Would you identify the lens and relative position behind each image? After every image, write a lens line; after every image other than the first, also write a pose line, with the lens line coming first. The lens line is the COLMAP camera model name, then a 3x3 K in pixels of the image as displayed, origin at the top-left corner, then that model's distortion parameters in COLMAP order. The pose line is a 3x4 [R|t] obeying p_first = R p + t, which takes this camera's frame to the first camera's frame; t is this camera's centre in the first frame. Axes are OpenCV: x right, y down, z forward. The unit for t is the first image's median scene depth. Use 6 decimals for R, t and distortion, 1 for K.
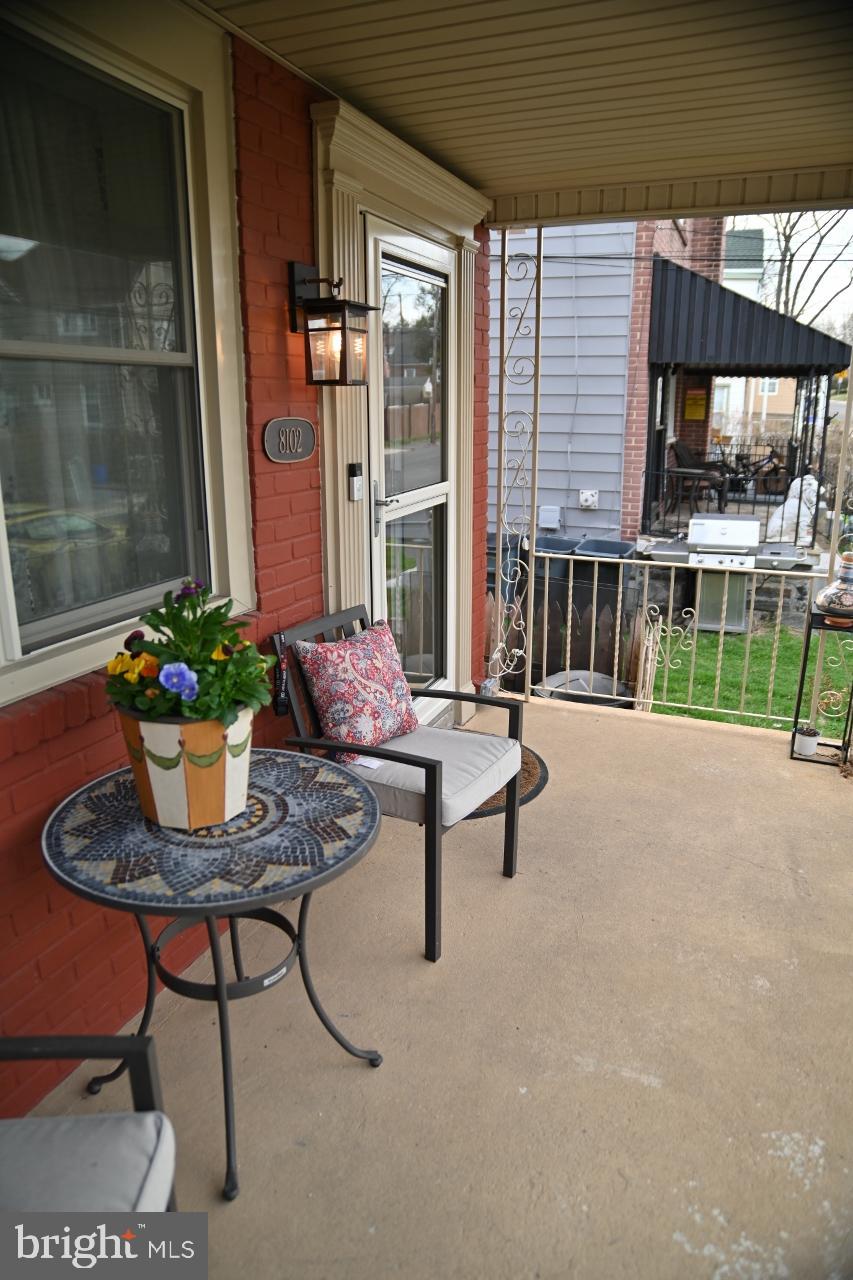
lens RADIAL K [[870.4, 0, 428.7], [0, 870.4, 640.2], [0, 0, 1]] dist [-0.005449, 0.004863]
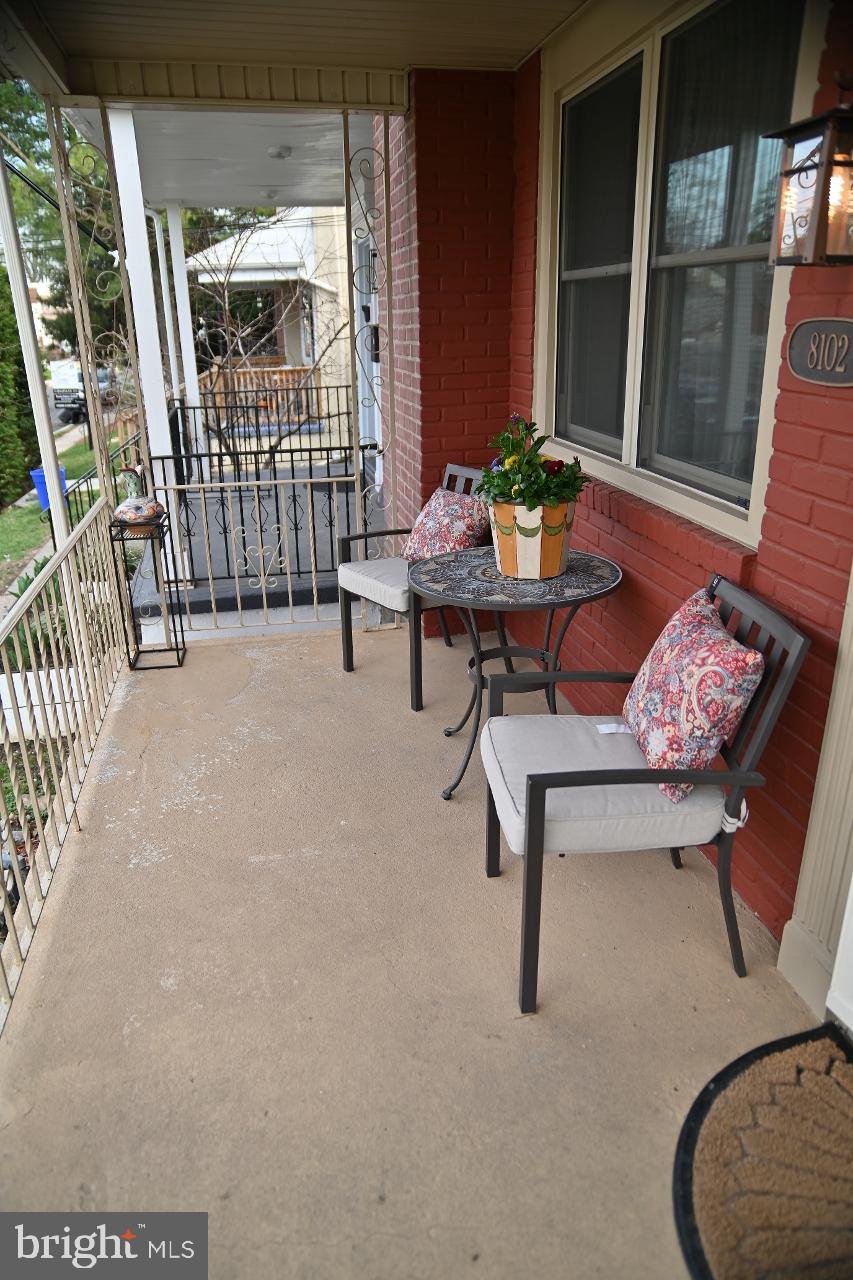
lens RADIAL K [[870.4, 0, 427.7], [0, 870.4, 639.5], [0, 0, 1]] dist [-0.005449, 0.004863]
pose [[-0.817325, 0.204384, -0.538709, 0.699779], [-0.156077, 0.821479, 0.548463, -0.498949], [0.554635, 0.532353, -0.639516, 1.863167]]
